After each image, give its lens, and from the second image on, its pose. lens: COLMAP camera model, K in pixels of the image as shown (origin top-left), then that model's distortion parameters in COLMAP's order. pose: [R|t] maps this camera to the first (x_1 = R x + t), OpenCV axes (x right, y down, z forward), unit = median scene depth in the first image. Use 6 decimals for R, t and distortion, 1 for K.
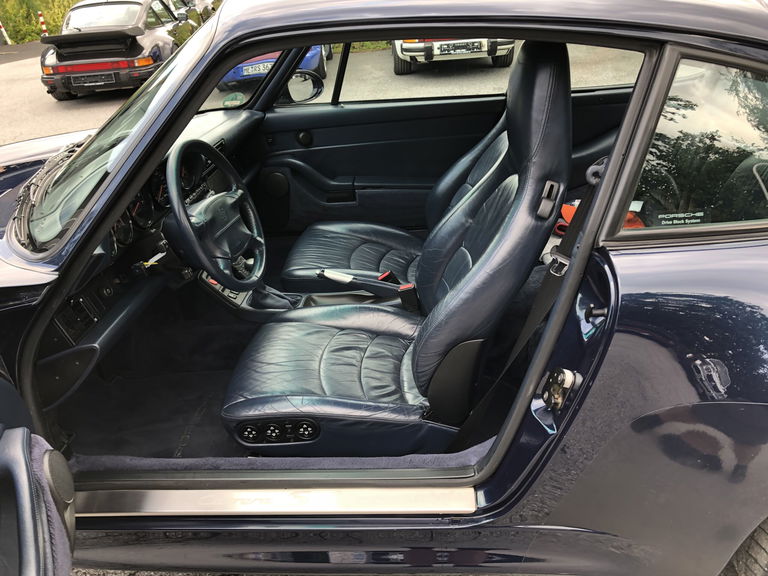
lens RADIAL K [[630.2, 0, 379.7], [0, 630.2, 291.7], [0, 0, 1]] dist [0.009232, 0.015102]
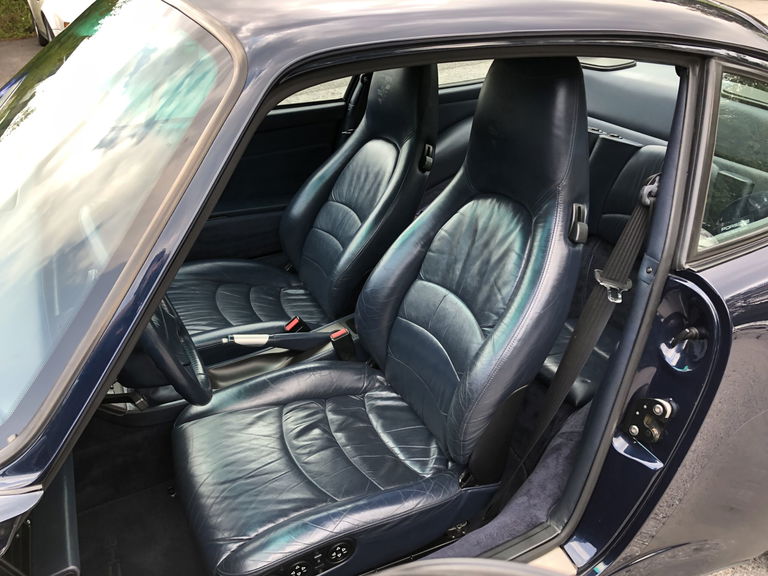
lens RADIAL K [[630.2, 0, 379.7], [0, 630.2, 291.7], [0, 0, 1]] dist [0.009232, 0.015102]
pose [[0.853130, -0.195924, 0.483512, -0.491727], [0.183826, 0.980255, 0.072858, -0.182523], [-0.488239, 0.026725, 0.872300, 0.361030]]
